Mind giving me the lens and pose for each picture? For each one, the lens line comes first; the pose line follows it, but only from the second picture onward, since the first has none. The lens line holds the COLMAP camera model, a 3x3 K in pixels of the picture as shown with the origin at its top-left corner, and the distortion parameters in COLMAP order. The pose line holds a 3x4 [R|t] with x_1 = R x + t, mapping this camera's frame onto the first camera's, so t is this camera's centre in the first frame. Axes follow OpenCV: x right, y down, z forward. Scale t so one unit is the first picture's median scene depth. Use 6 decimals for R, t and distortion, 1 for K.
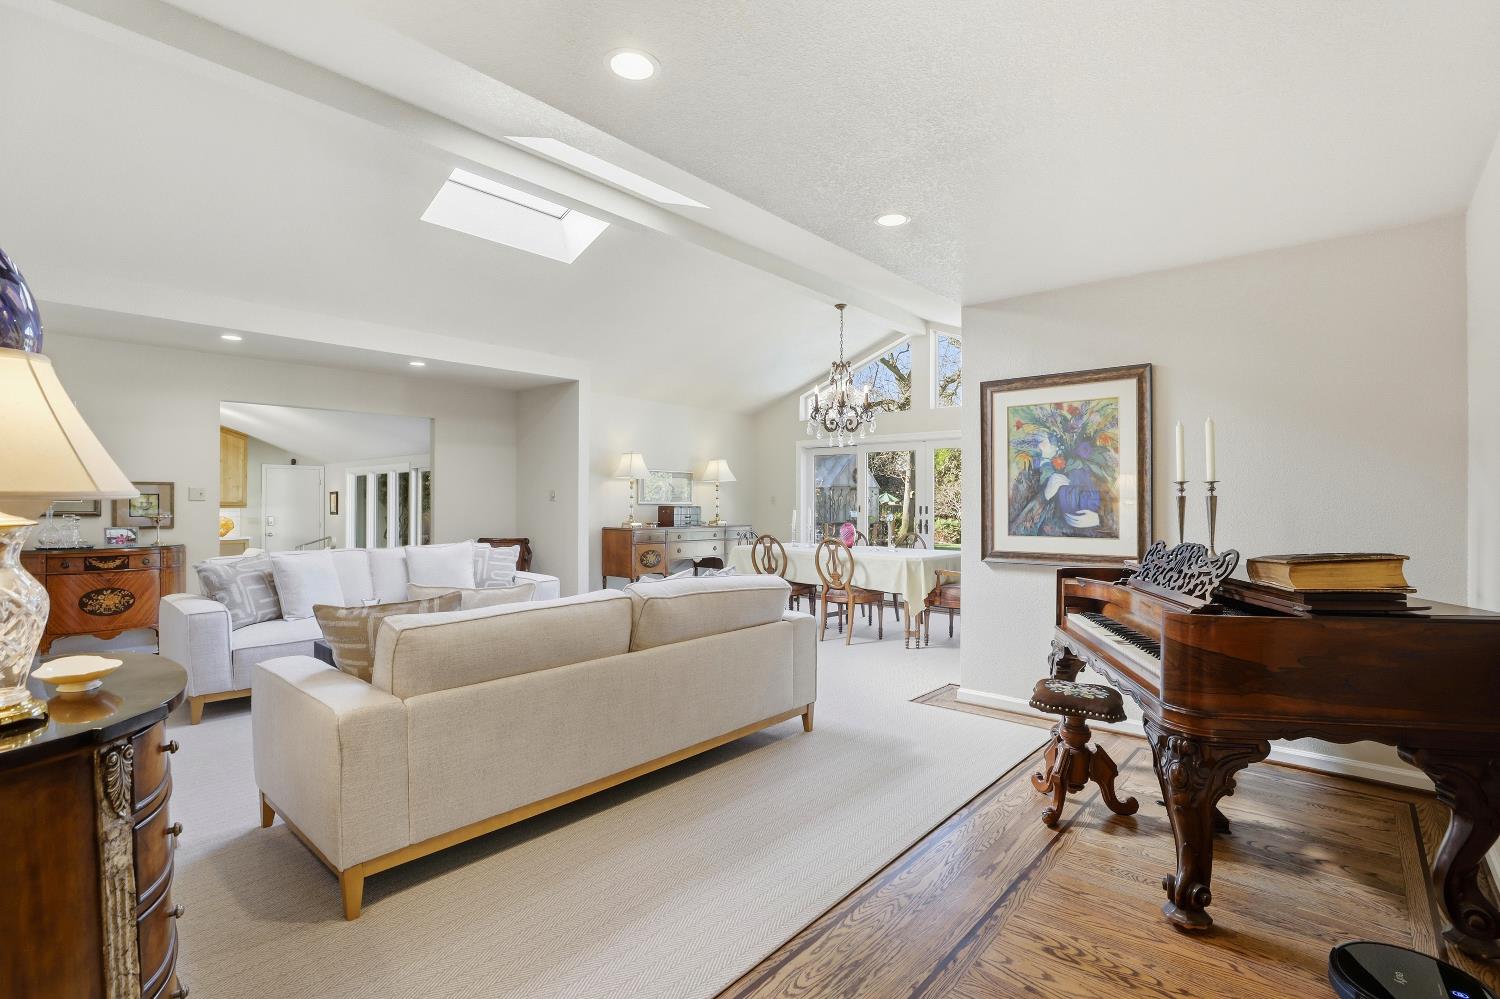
lens RADIAL K [[691.0, 0, 752.6], [0, 691.0, 503.8], [0, 0, 1]] dist [-0.046626, 0.013143]
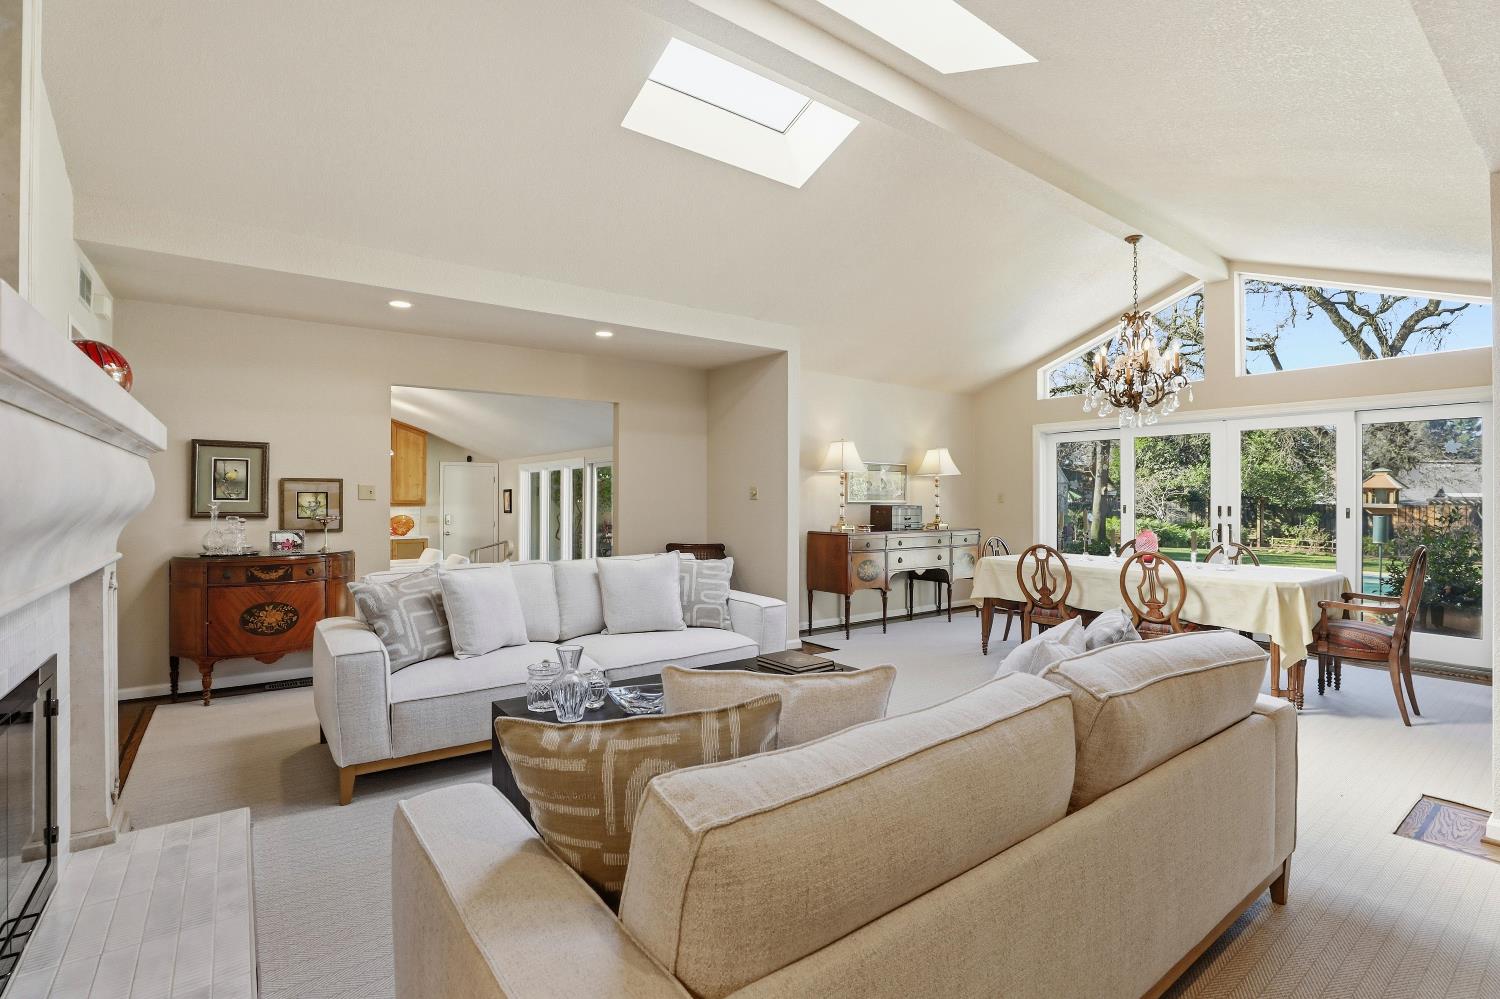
lens RADIAL K [[701.8, 0, 750.0], [0, 701.8, 499.5], [0, 0, 1]] dist [-0.052513, 0.013425]
pose [[0.977366, -0.000698, -0.211556, -0.157892], [0.000211, 0.999997, -0.002326, -0.002990], [0.211557, 0.002229, 0.977363, 0.239444]]
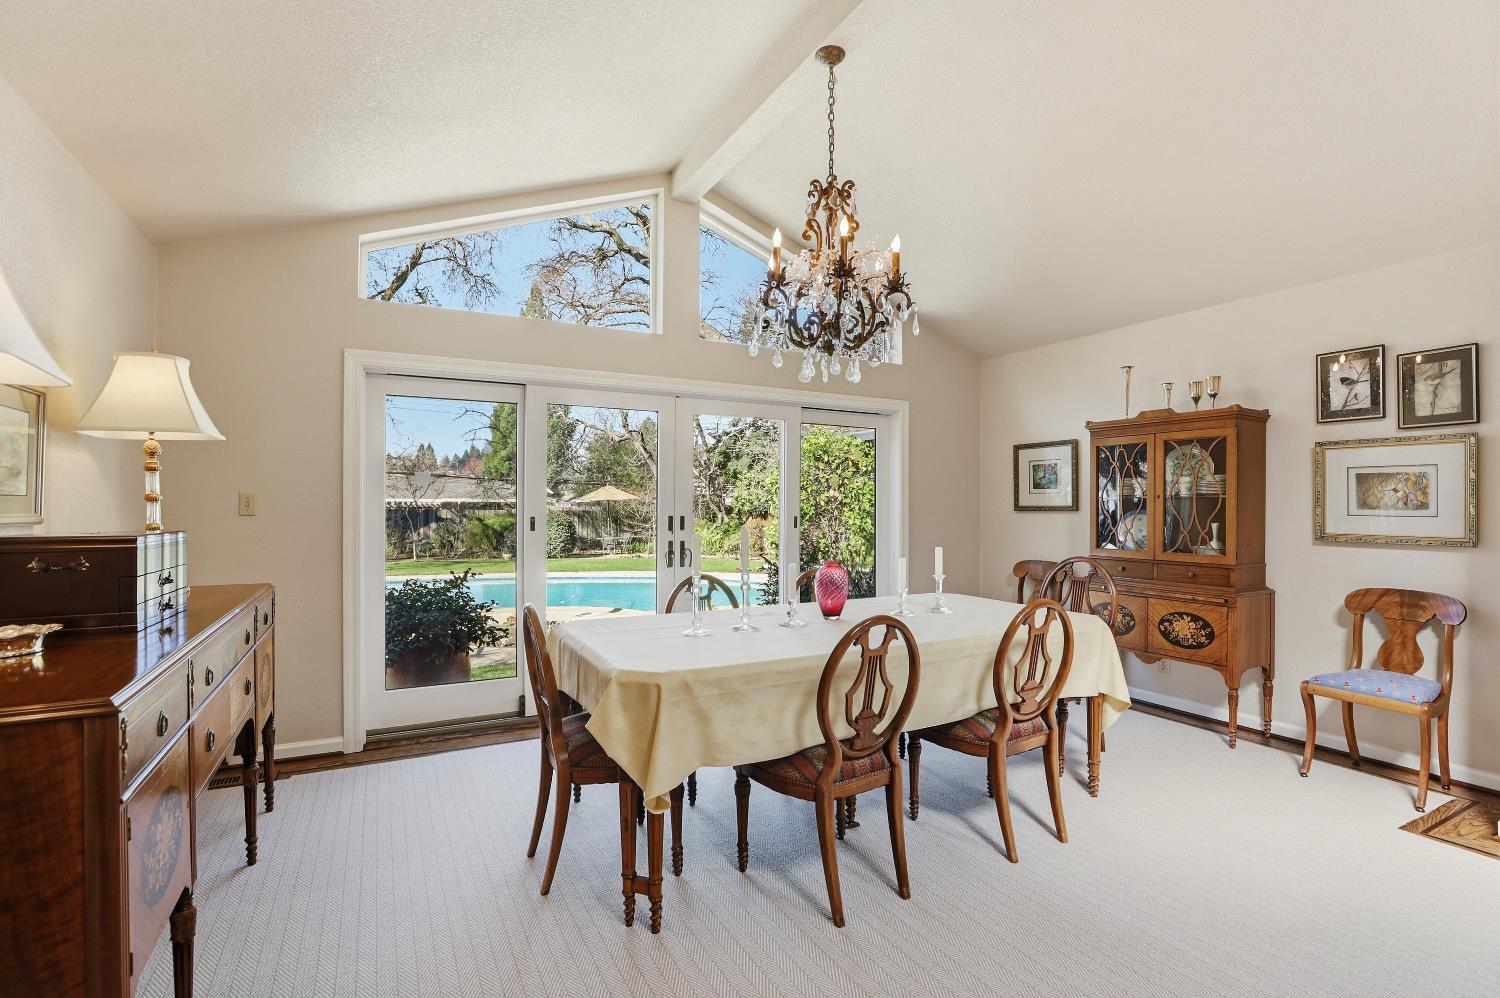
lens RADIAL K [[691.0, 0, 752.6], [0, 691.0, 503.3], [0, 0, 1]] dist [-0.046626, 0.013143]
pose [[0.360033, 0.003485, 0.932933, -0.369917], [-0.000646, 0.999994, -0.003486, -0.007763], [-0.932939, 0.000652, 0.360033, 1.155112]]
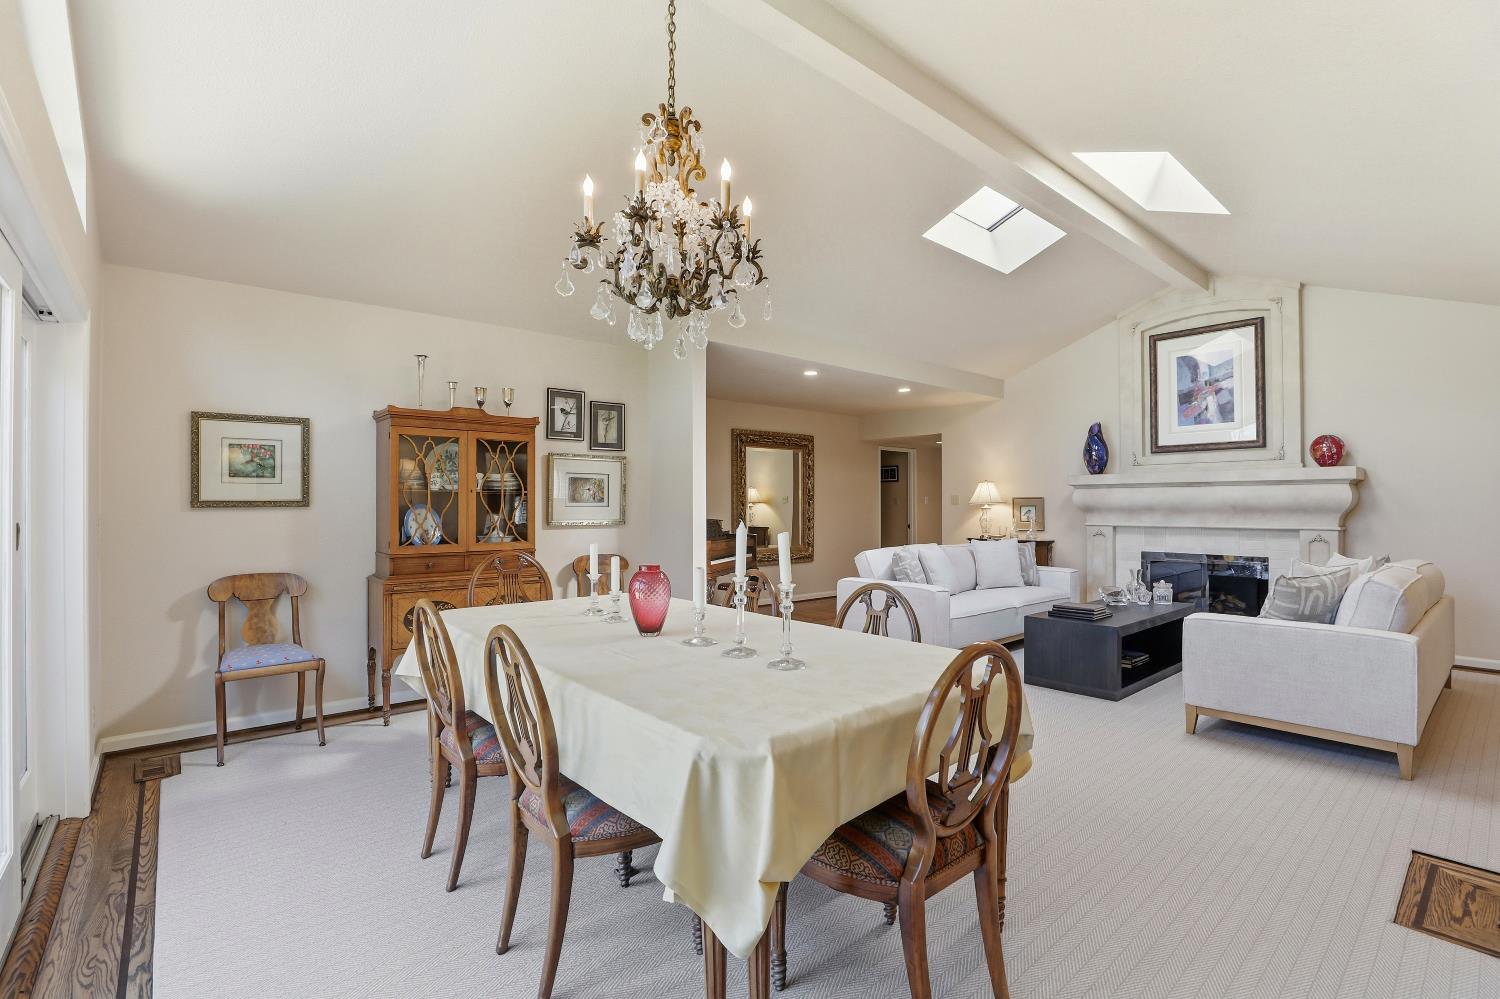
lens RADIAL K [[691.0, 0, 752.6], [0, 691.0, 503.8], [0, 0, 1]] dist [-0.046626, 0.013143]
pose [[-0.989057, -0.002519, 0.147509, 0.054043], [-0.001348, 0.999967, 0.008033, -0.010410], [-0.147524, 0.007746, -0.989028, 1.754494]]
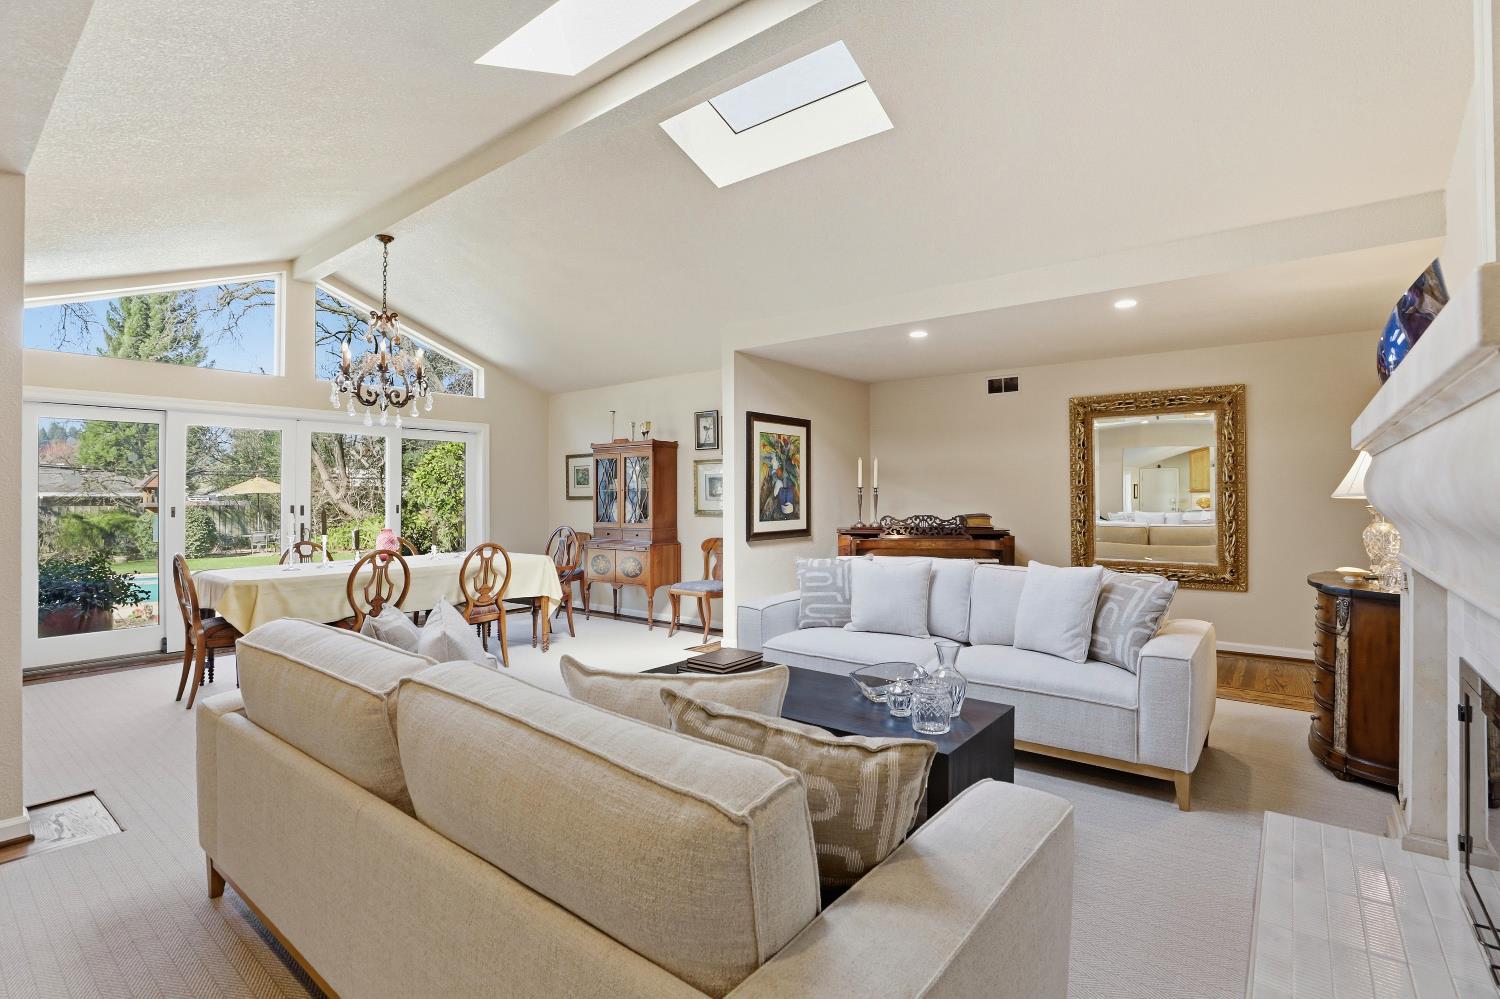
lens RADIAL K [[692.2, 0, 747.8], [0, 692.2, 489.2], [0, 0, 1]] dist [-0.040026, 0.010554]
pose [[-0.045245, 0.010361, 0.998922, -0.814364], [0.007480, 0.999922, -0.010033, -0.005384], [-0.998948, 0.007018, -0.045318, 0.829195]]
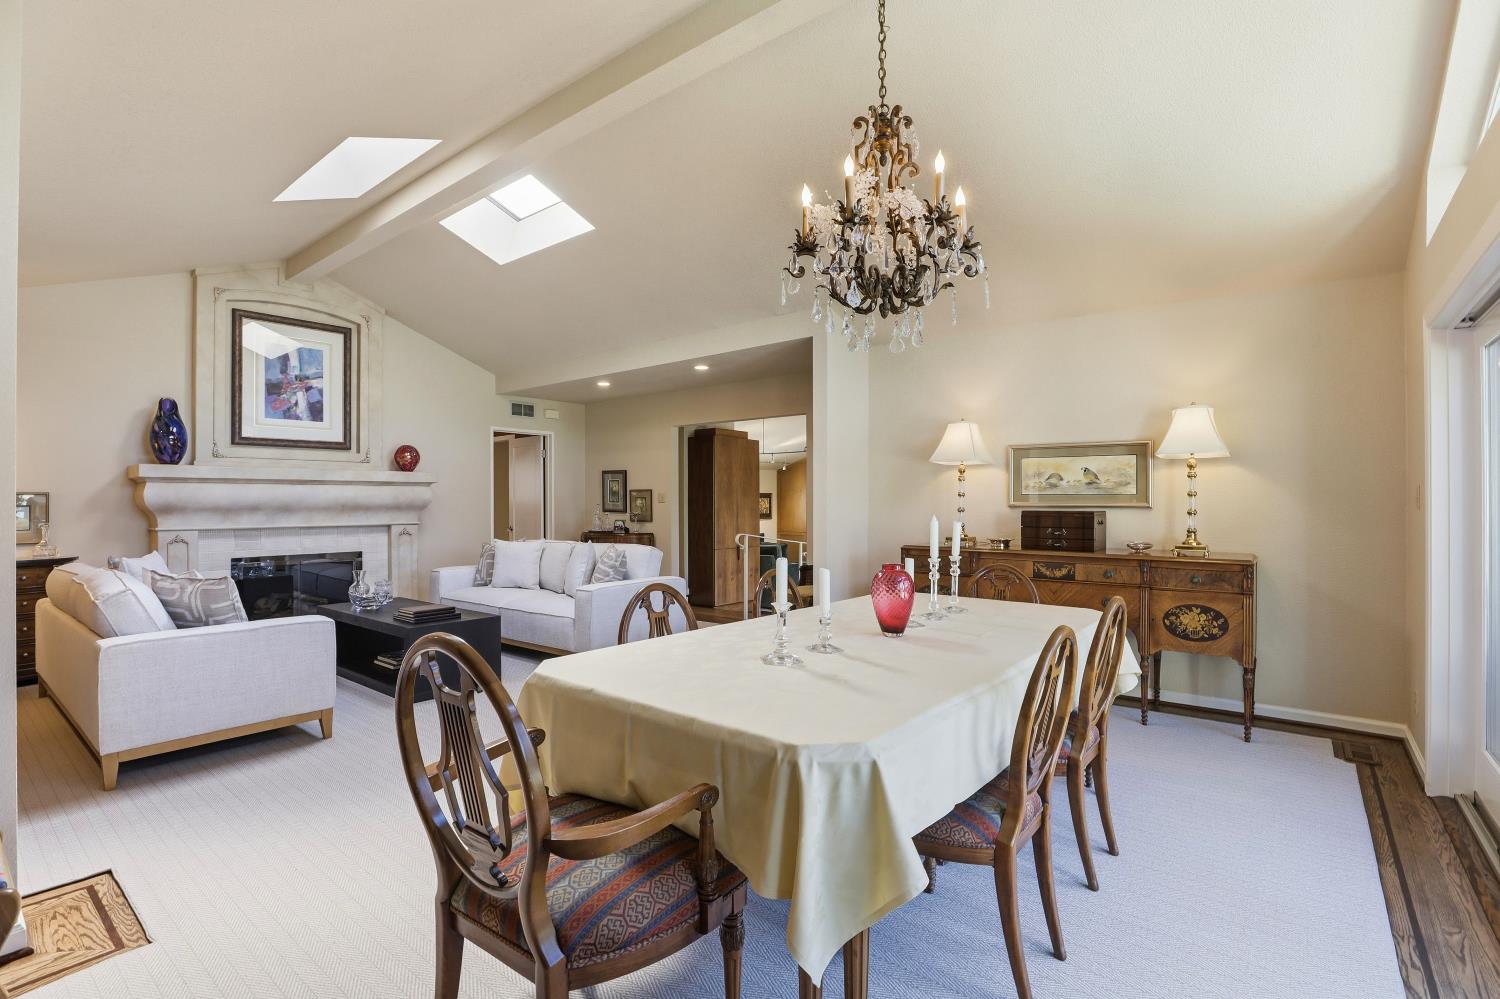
lens RADIAL K [[691.0, 0, 752.6], [0, 691.0, 503.8], [0, 0, 1]] dist [-0.046626, 0.013143]
pose [[0.042150, -0.000407, -0.999111, 0.622303], [-0.002840, 0.999996, -0.000528, -0.001338], [0.999107, 0.002860, 0.042149, 1.184891]]
